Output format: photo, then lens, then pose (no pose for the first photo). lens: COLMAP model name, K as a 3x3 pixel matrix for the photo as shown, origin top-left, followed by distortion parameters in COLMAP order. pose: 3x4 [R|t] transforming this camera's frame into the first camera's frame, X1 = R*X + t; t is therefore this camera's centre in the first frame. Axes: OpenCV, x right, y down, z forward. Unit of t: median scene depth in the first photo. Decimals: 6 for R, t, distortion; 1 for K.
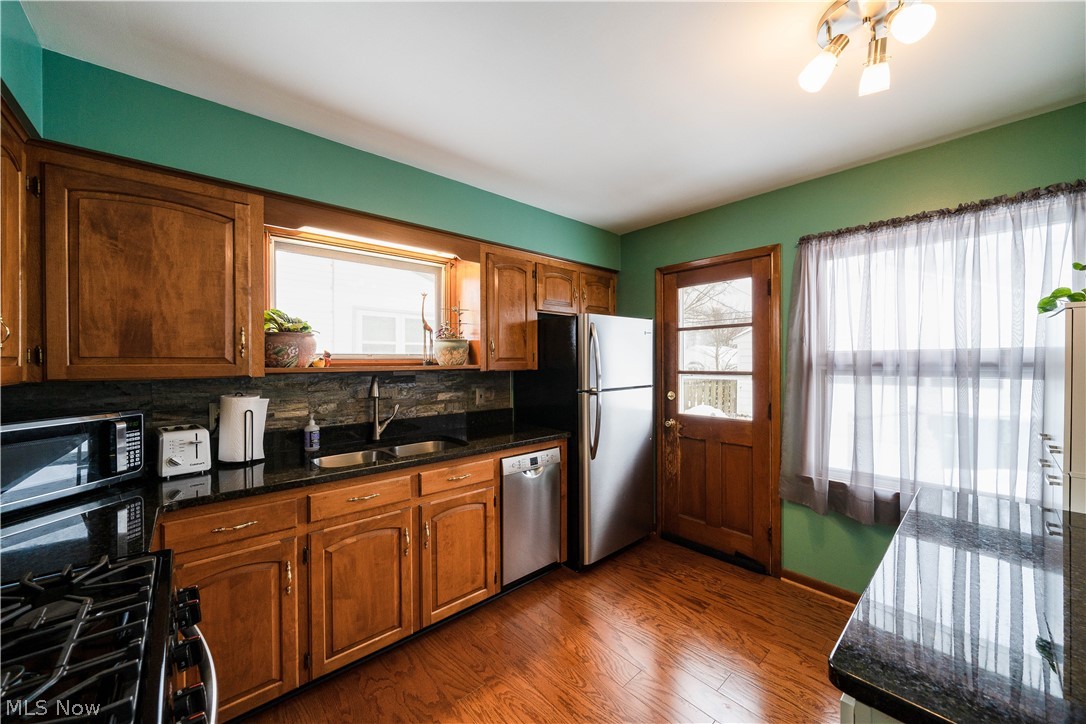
lens RADIAL K [[400.4, 0, 549.2], [0, 400.4, 363.1], [0, 0, 1]] dist [0.000054, 0.000053]
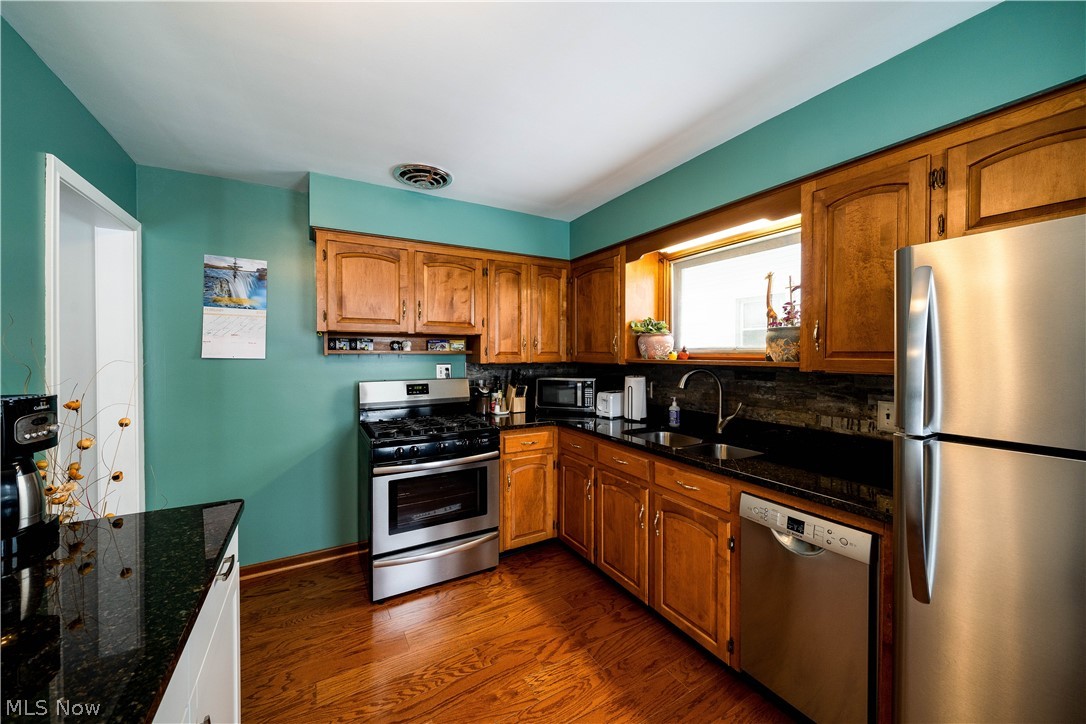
lens RADIAL K [[404.0, 0, 547.9], [0, 404.0, 354.7], [0, 0, 1]] dist [-0.000163, -0.000039]
pose [[-0.199387, 0.009106, -0.979878, 0.769346], [-0.007100, 0.999917, 0.010737, -0.015937], [0.979895, 0.009098, -0.199306, 0.929347]]
